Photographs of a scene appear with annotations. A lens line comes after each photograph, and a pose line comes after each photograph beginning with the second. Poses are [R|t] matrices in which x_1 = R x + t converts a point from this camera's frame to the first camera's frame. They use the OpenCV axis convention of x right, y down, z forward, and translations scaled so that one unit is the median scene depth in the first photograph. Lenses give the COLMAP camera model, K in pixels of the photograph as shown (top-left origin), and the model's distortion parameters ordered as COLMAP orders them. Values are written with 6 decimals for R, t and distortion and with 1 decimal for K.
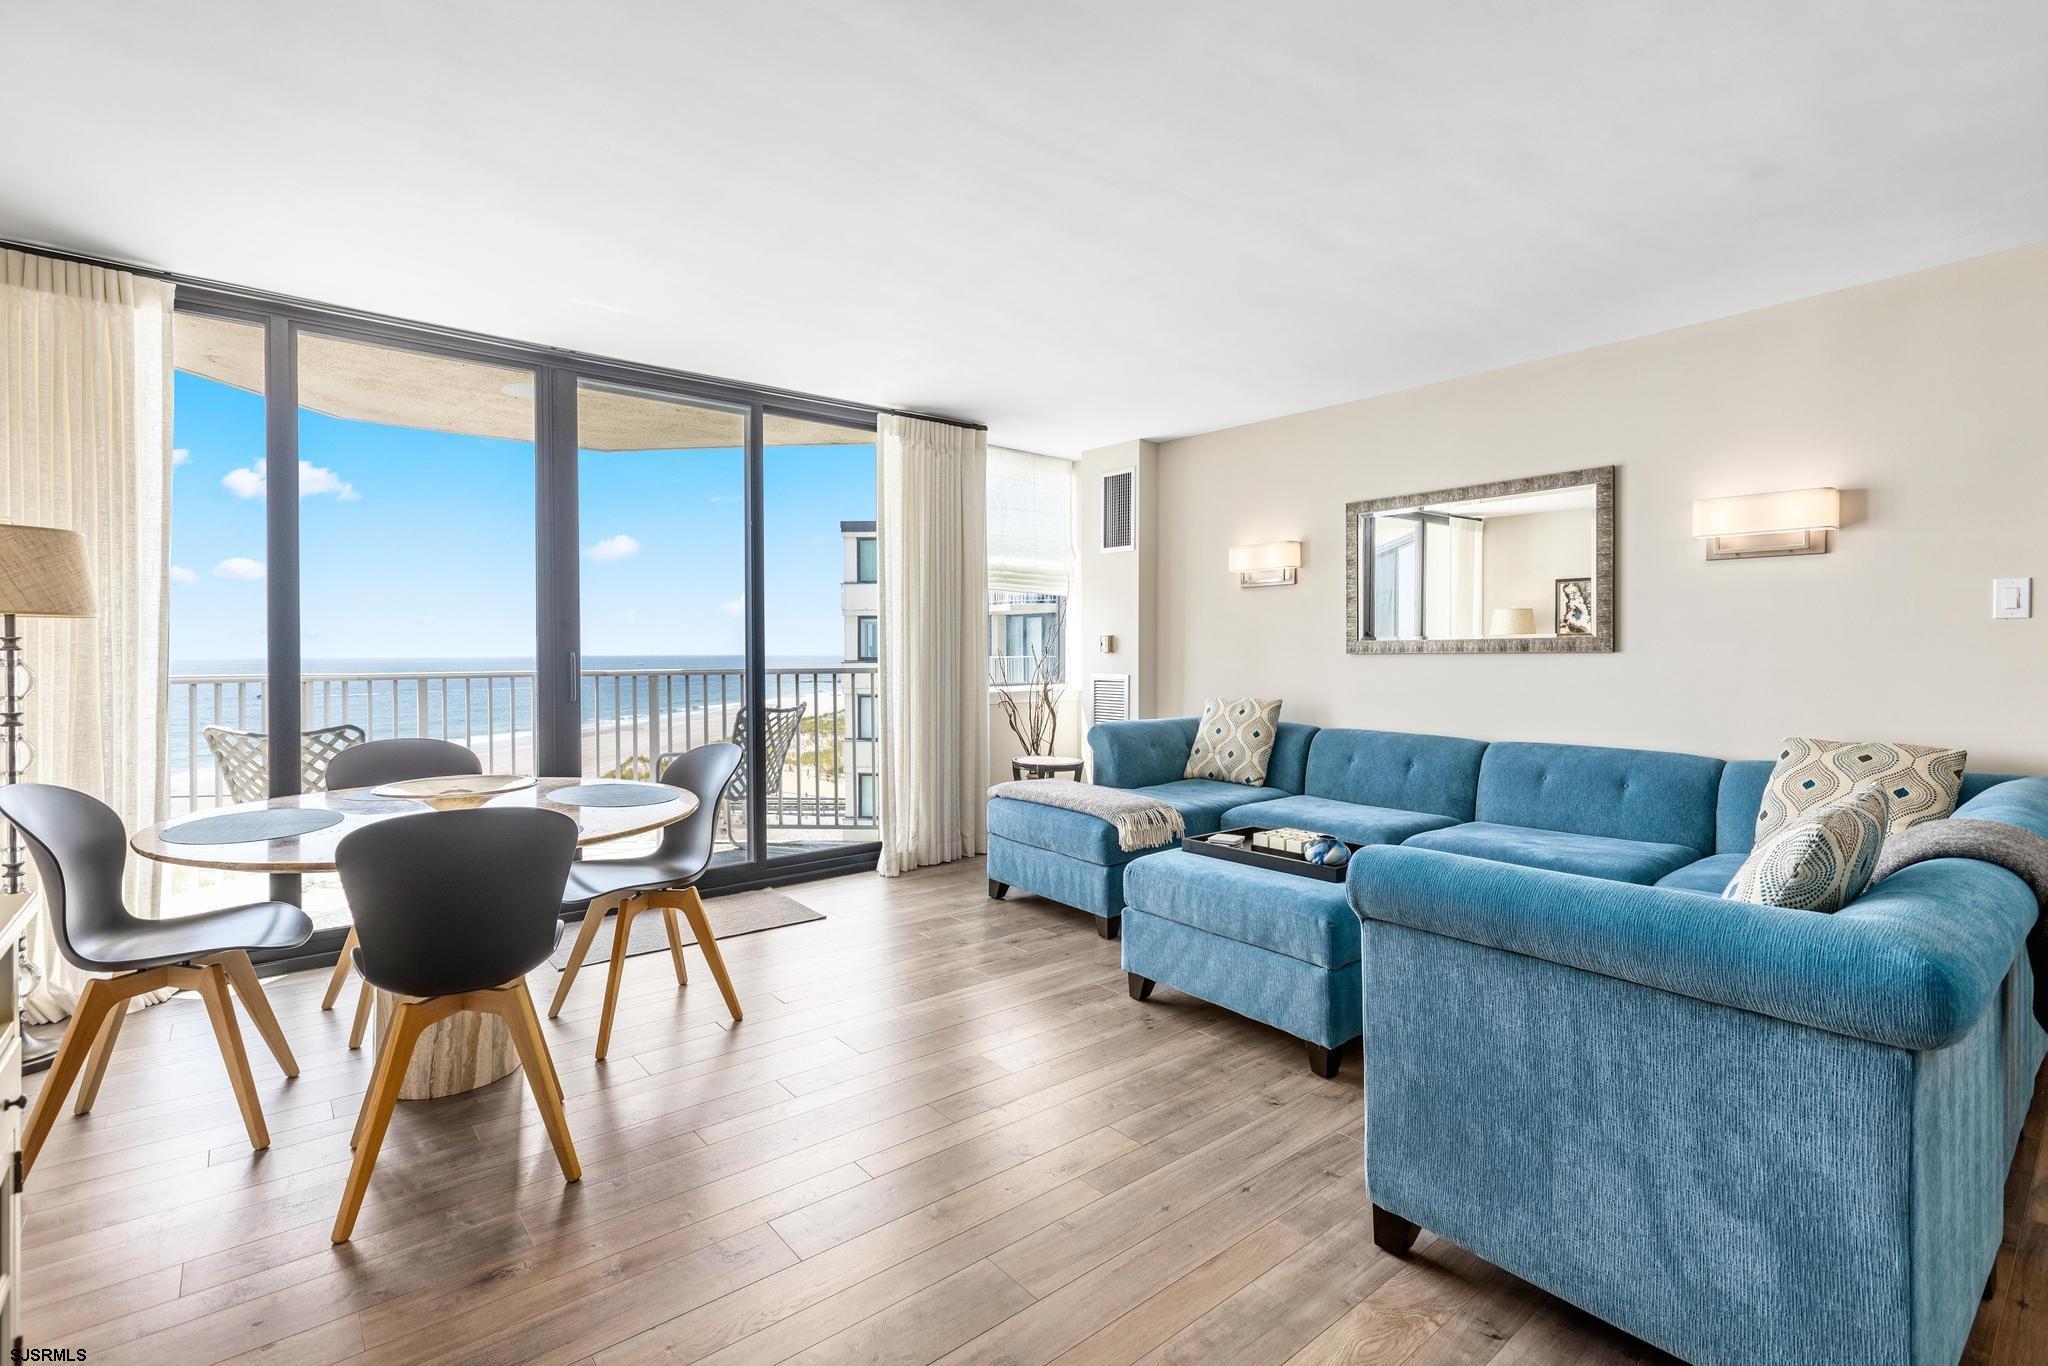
lens RADIAL K [[935.1, 0, 1027.6], [0, 935.1, 665.2], [0, 0, 1]] dist [0.001602, 0.000178]
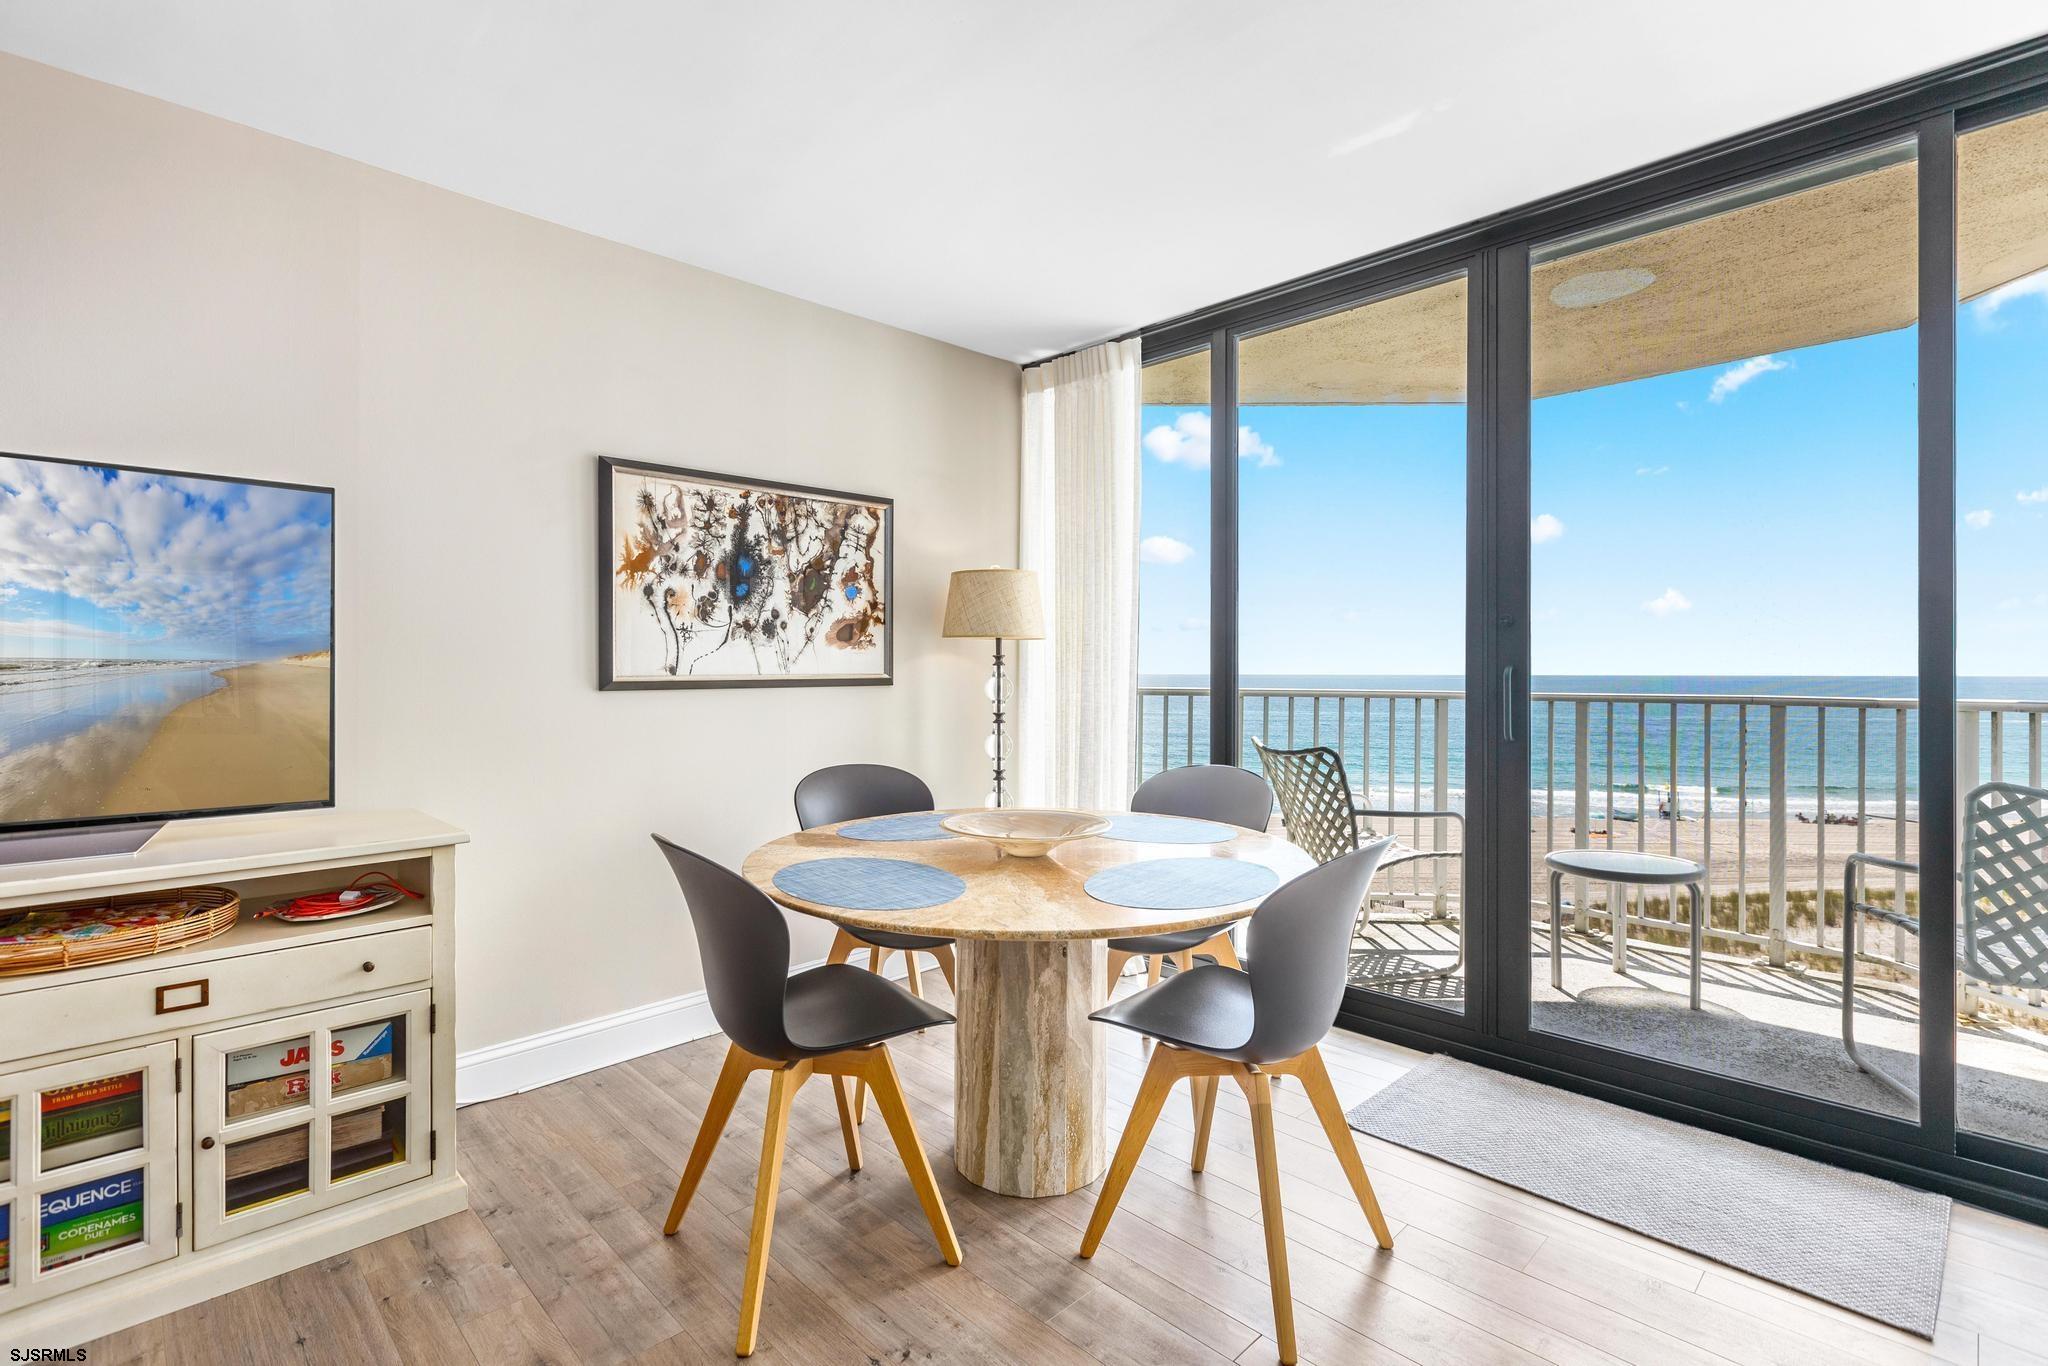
lens RADIAL K [[952.5, 0, 989.2], [0, 952.5, 672.9], [0, 0, 1]] dist [-0.001497, -0.000207]
pose [[0.068395, 0.005120, -0.997645, 0.156316], [-0.014709, 0.999883, 0.004123, -0.006552], [0.997550, 0.014393, 0.068462, 0.559734]]
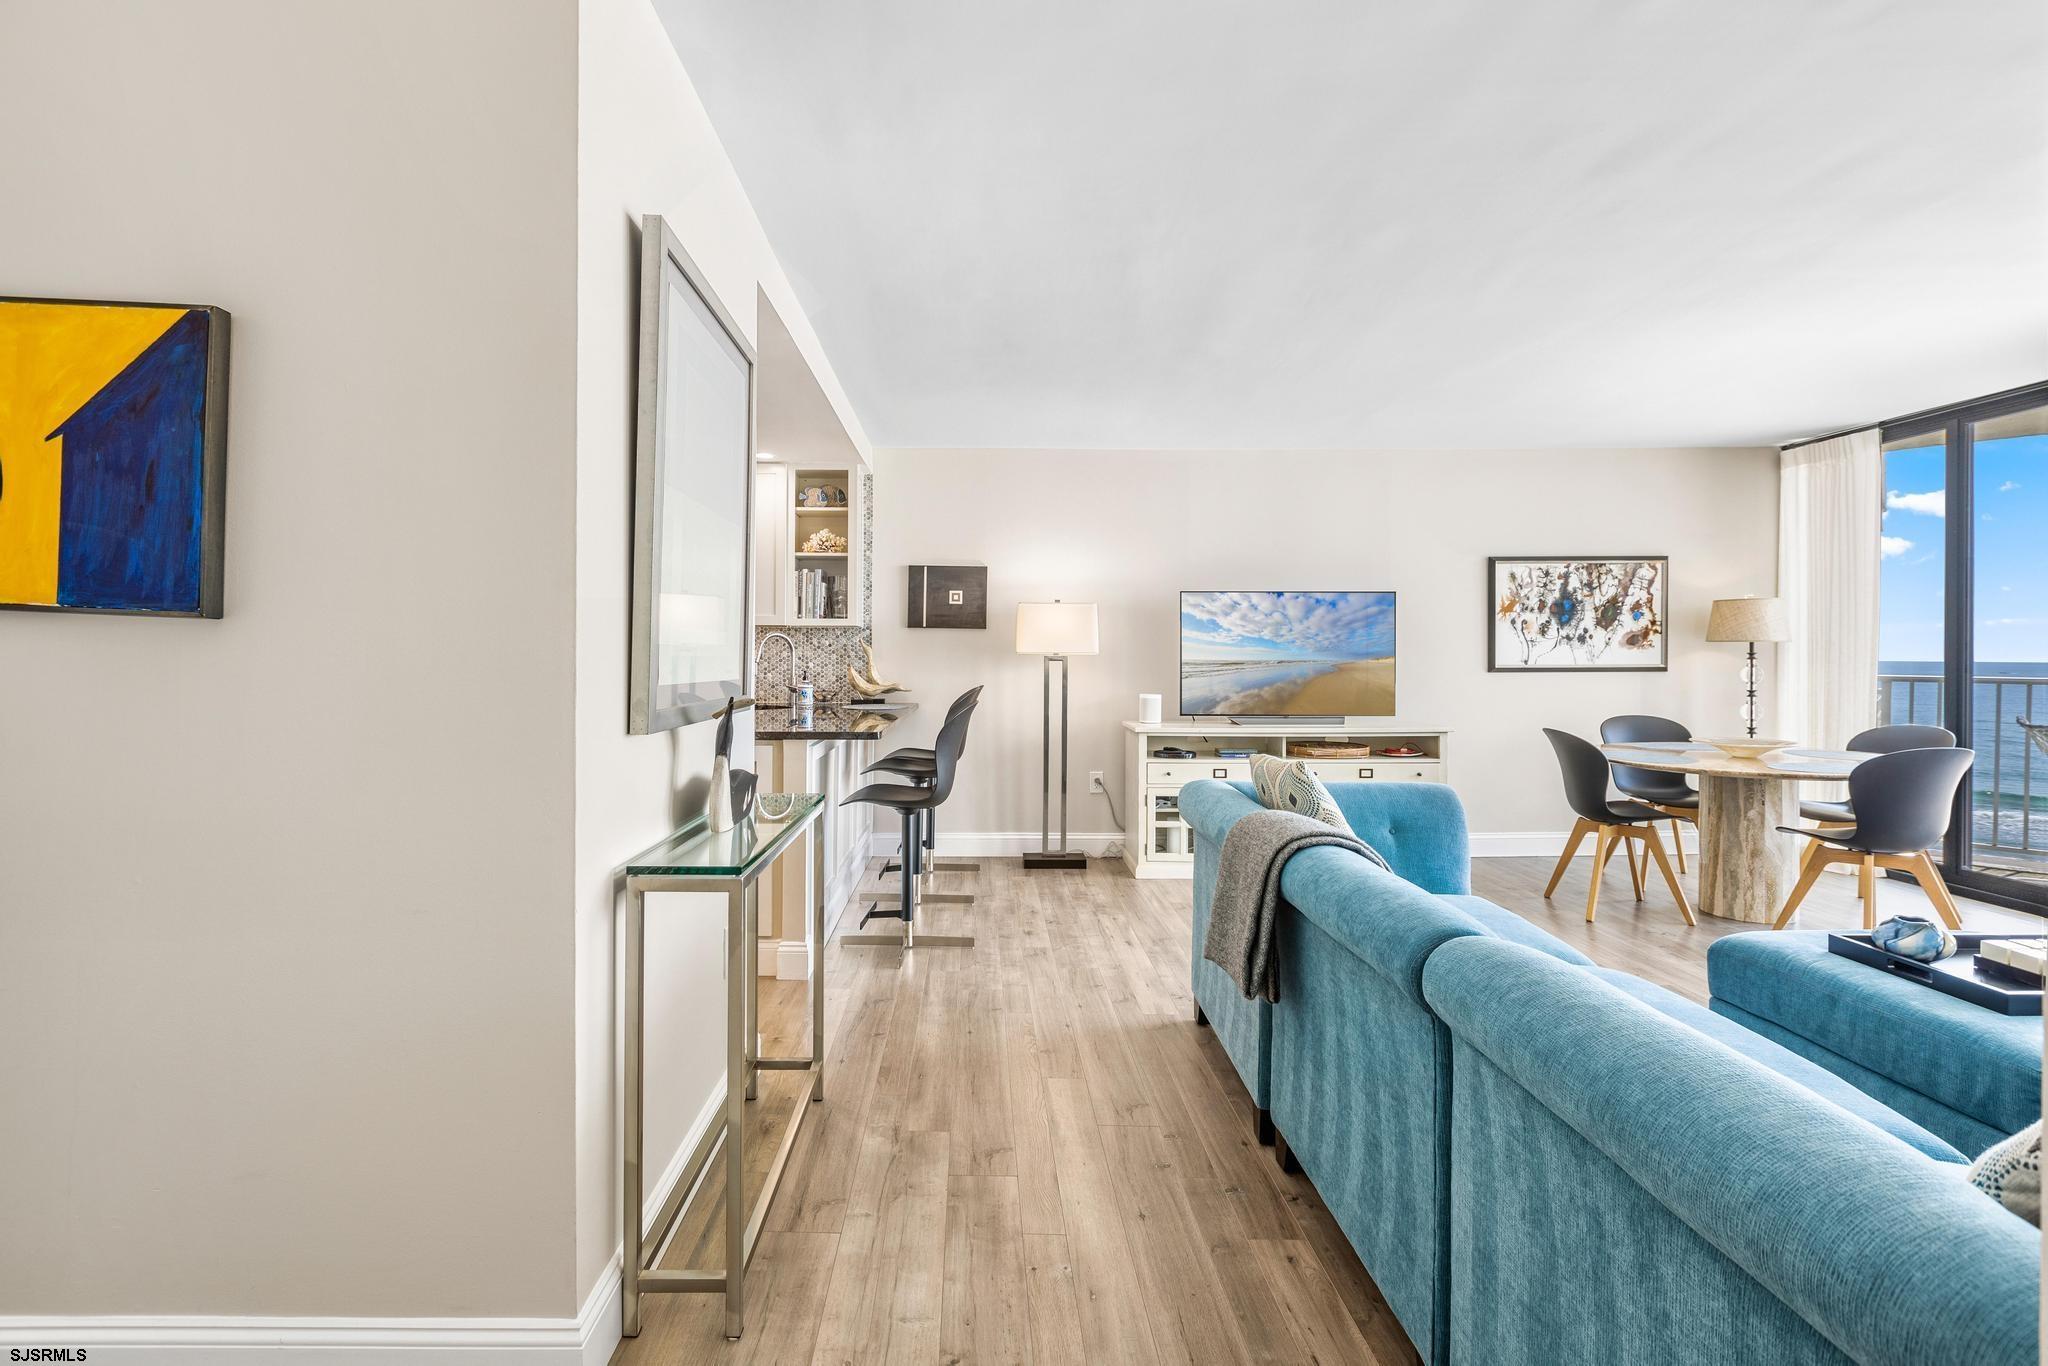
lens RADIAL K [[946.6, 0, 985.2], [0, 946.6, 656.5], [0, 0, 1]] dist [-0.001570, -0.000203]
pose [[-0.625484, 0.002615, -0.780232, 0.964986], [-0.011195, 0.999861, 0.012326, -0.017943], [0.780157, 0.016445, -0.625368, 0.616128]]
